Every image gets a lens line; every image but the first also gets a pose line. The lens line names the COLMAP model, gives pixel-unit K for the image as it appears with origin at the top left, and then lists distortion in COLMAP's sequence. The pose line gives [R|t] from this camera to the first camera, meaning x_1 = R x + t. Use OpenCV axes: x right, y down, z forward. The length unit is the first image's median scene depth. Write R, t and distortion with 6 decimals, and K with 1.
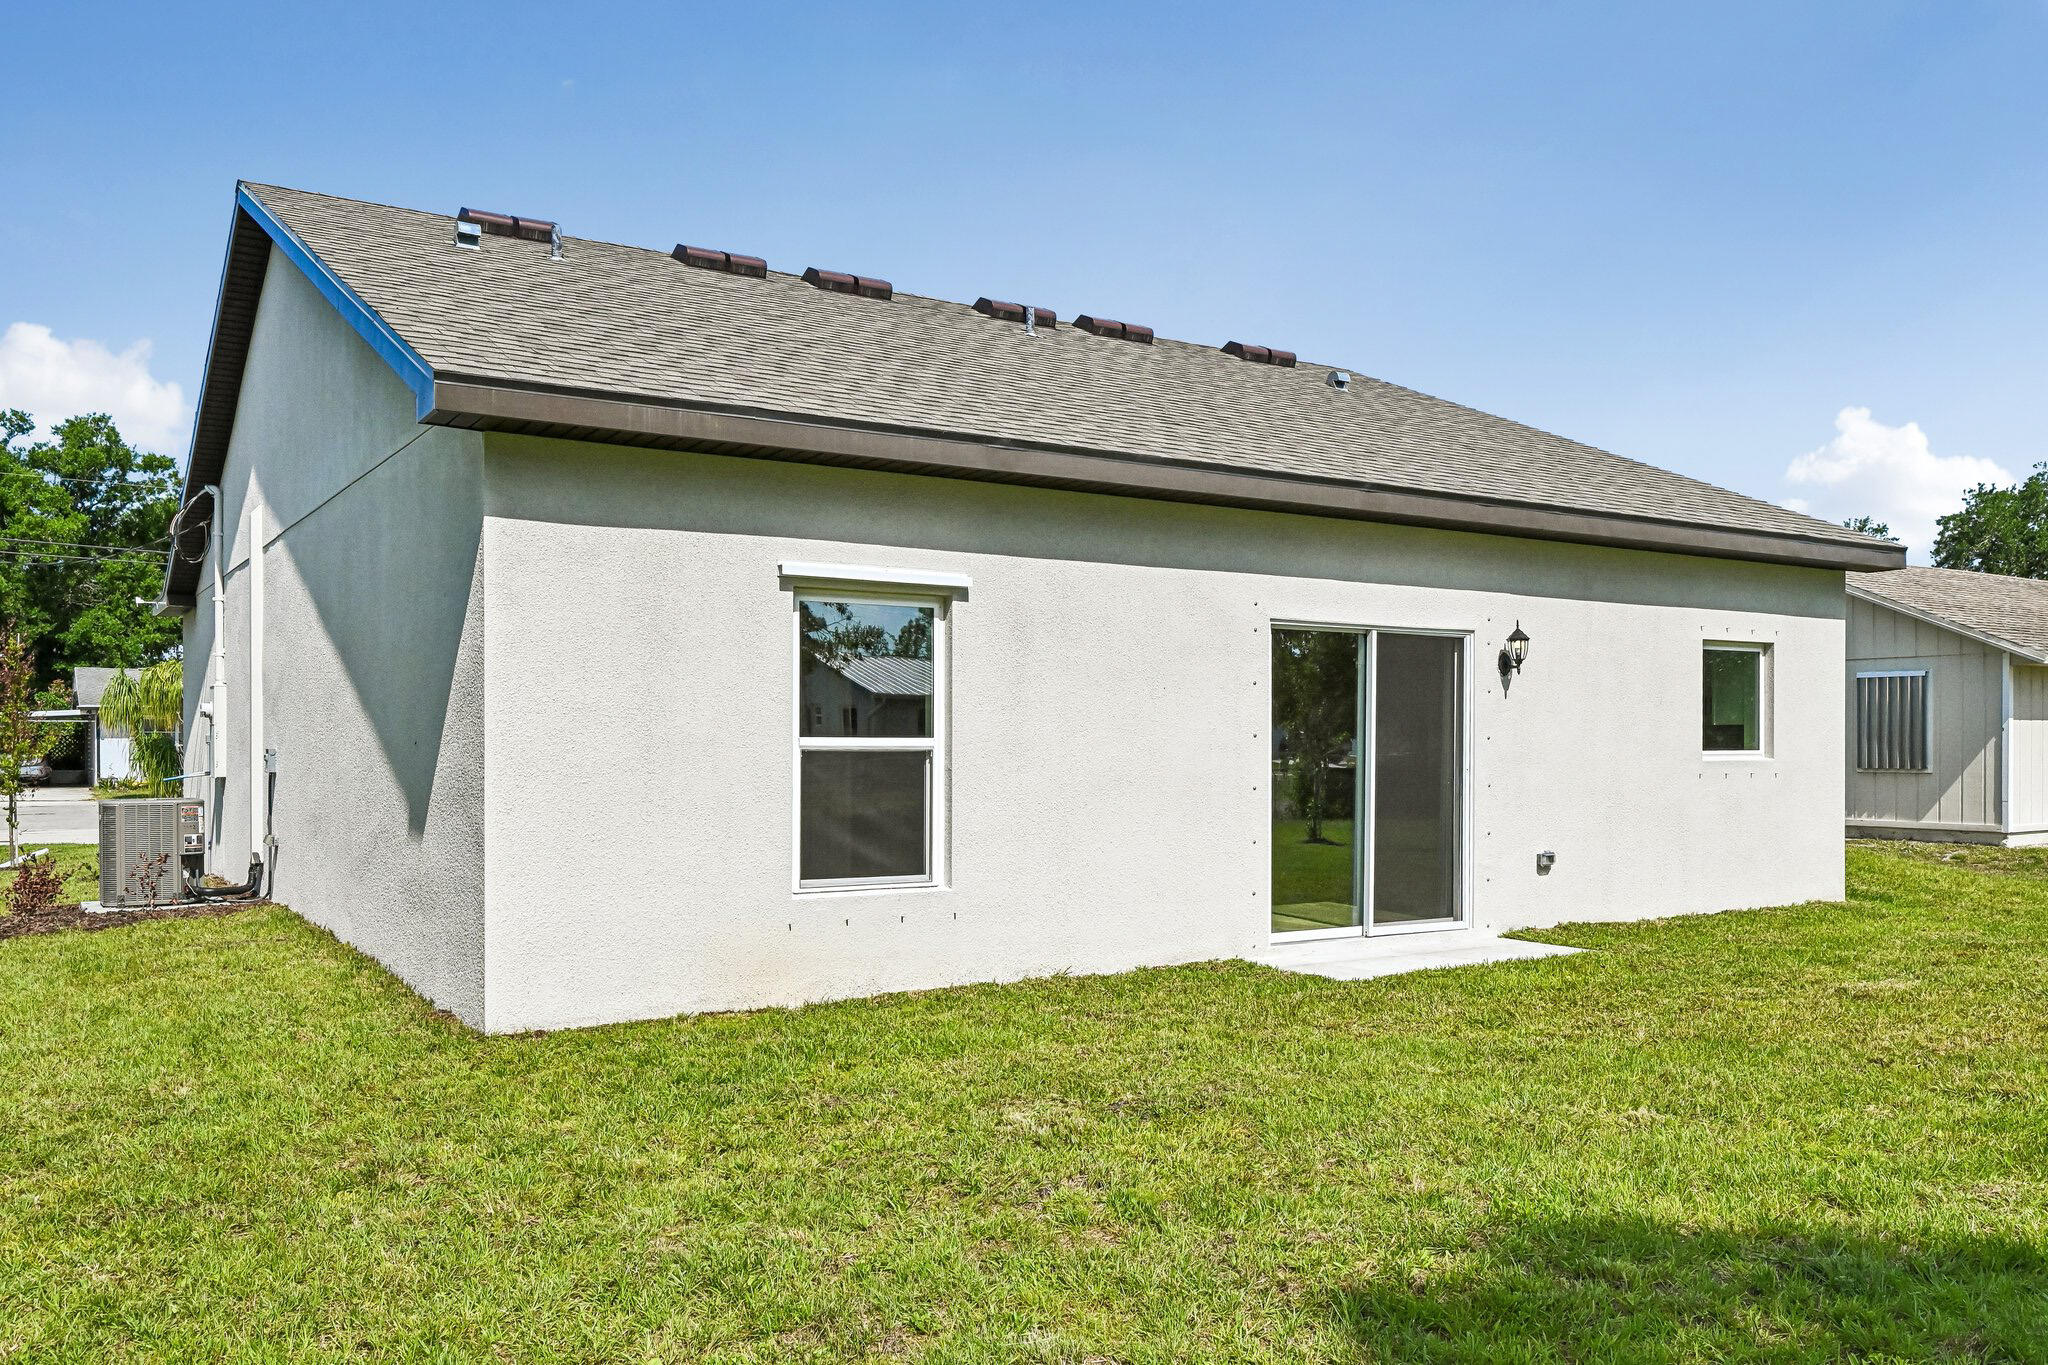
lens RADIAL K [[1610.4, 0, 1032.0], [0, 1610.4, 715.3], [0, 0, 1]] dist [0.029762, 0.001123]
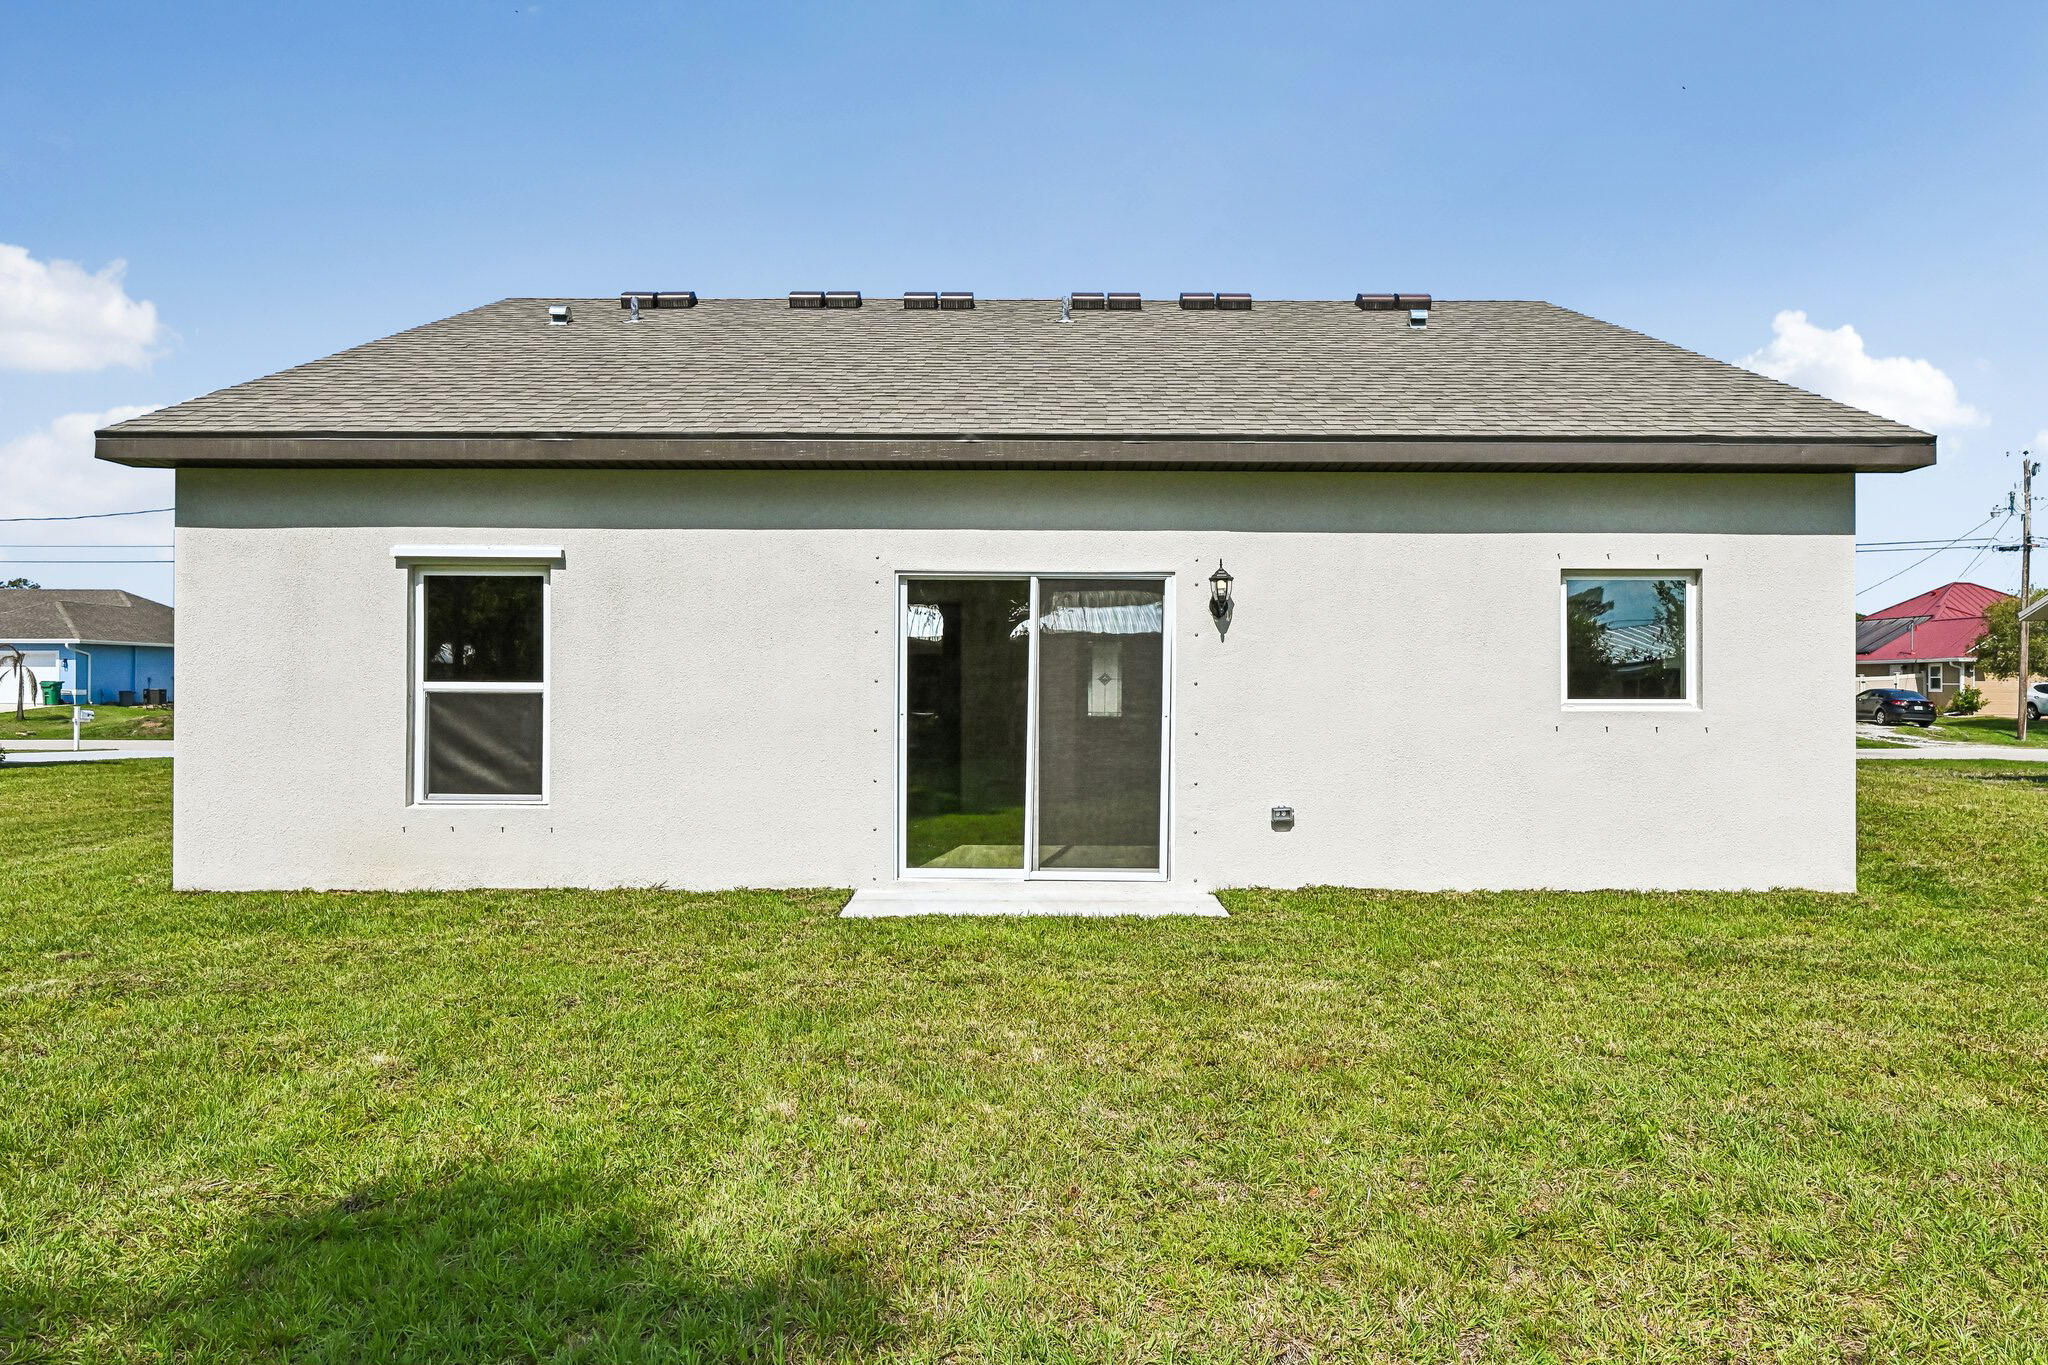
lens RADIAL K [[1326.0, 0, 1024.0], [0, 1326.0, 682.5], [0, 0, 1]] dist [-0.001838, -0.000419]
pose [[0.833553, -0.006129, -0.552405, 0.646740], [0.005678, 0.999981, -0.002527, 0.015207], [0.552410, -0.001030, 0.833572, 0.295813]]
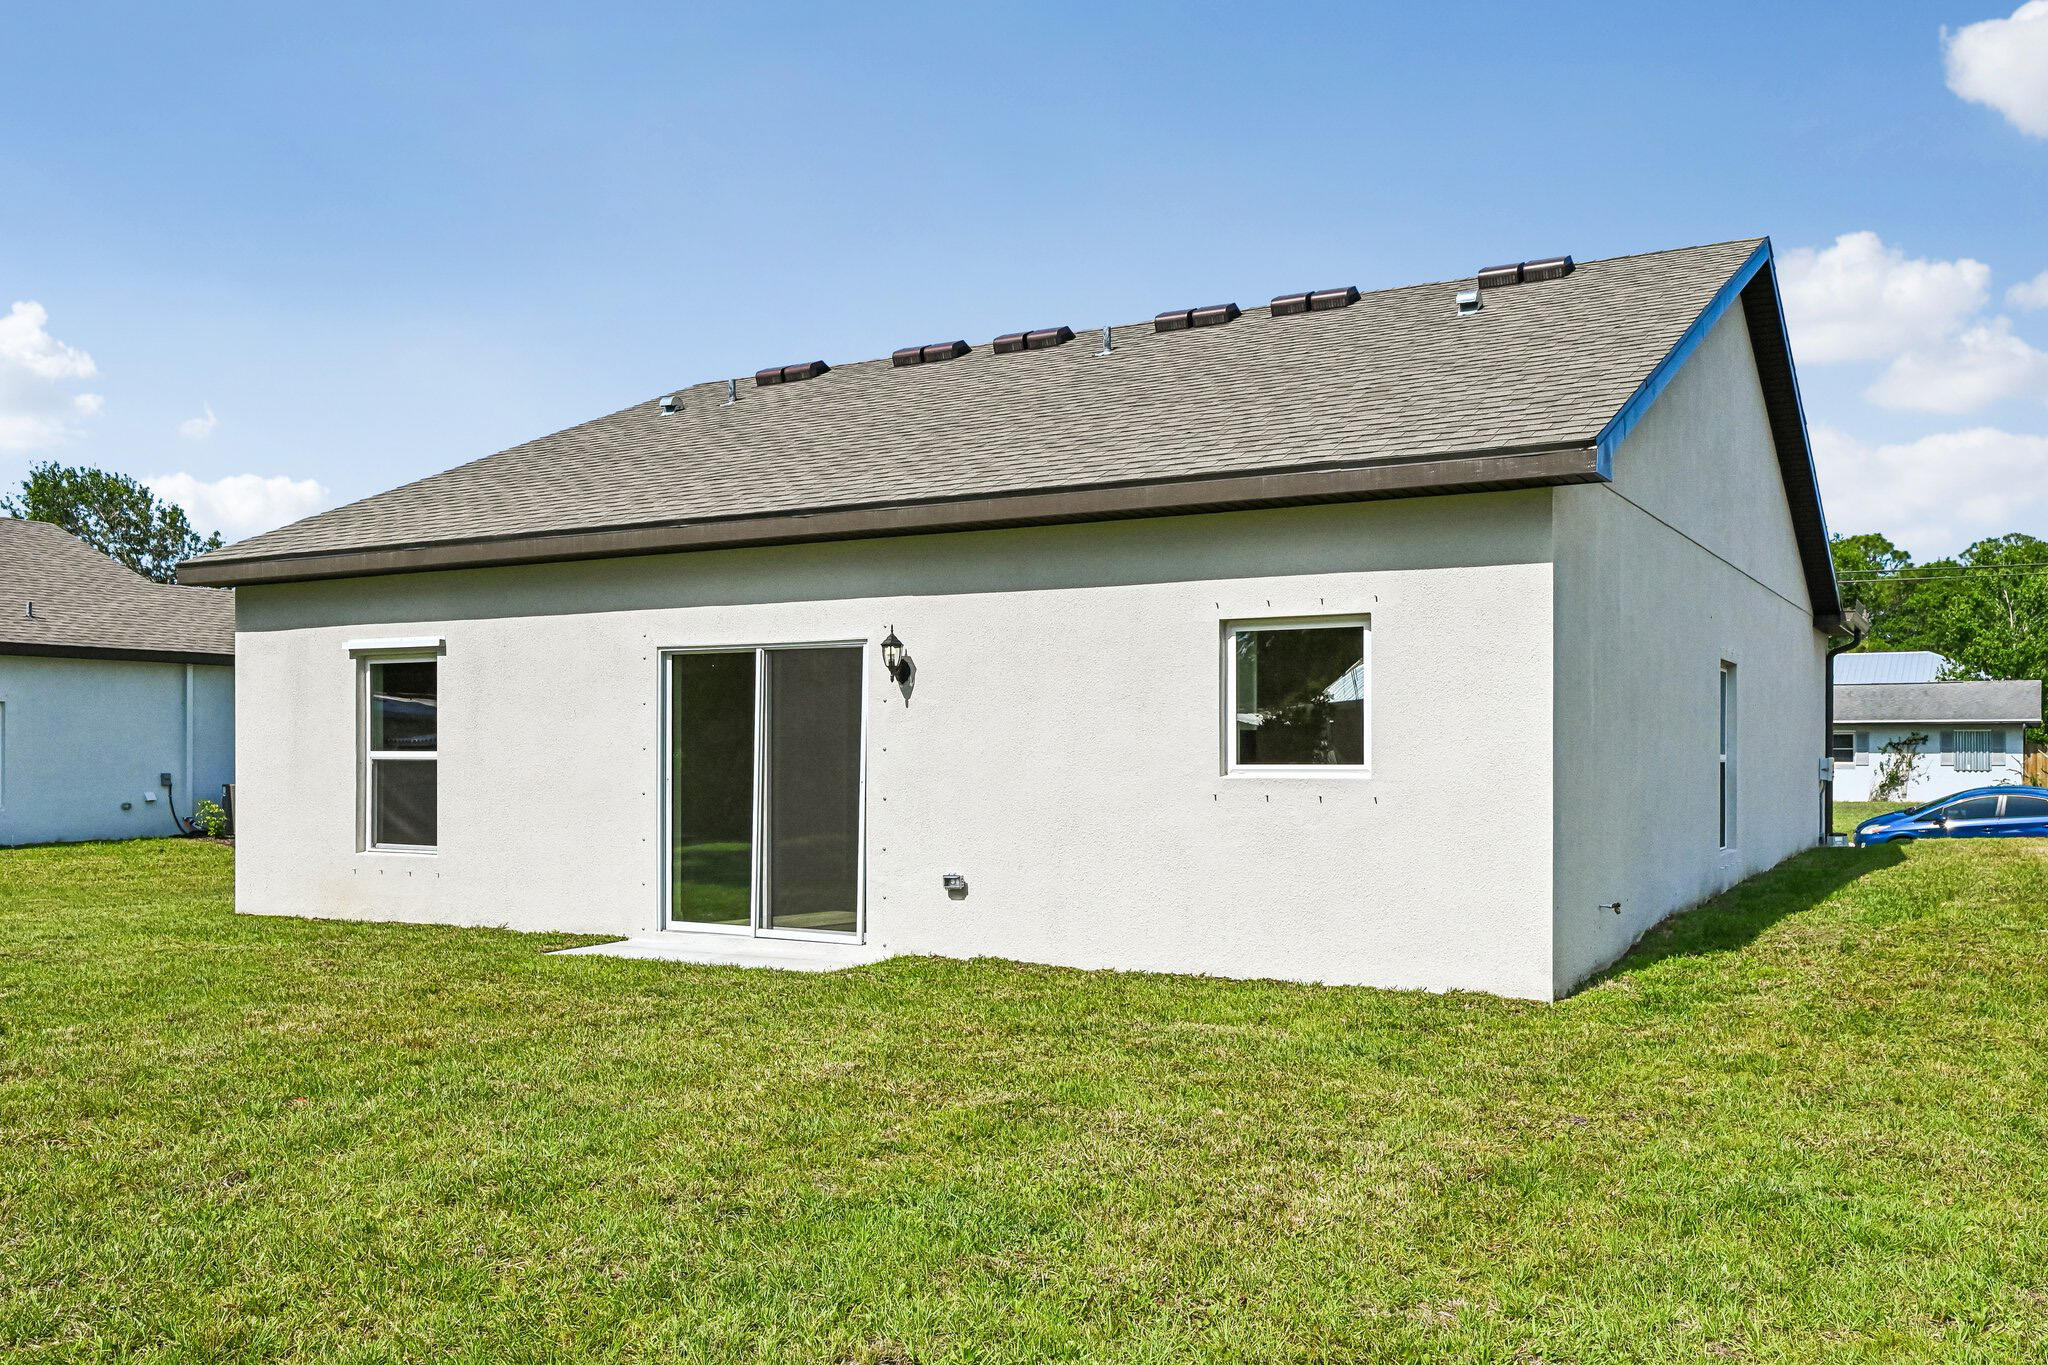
lens RADIAL K [[1710.1, 0, 1019.2], [0, 1710.1, 753.5], [0, 0, 1]] dist [0.010575, -0.000220]
pose [[0.451078, -0.013949, -0.892376, 1.255322], [0.003158, 0.999897, -0.014033, 0.031861], [0.892479, 0.003512, 0.451075, 0.625901]]
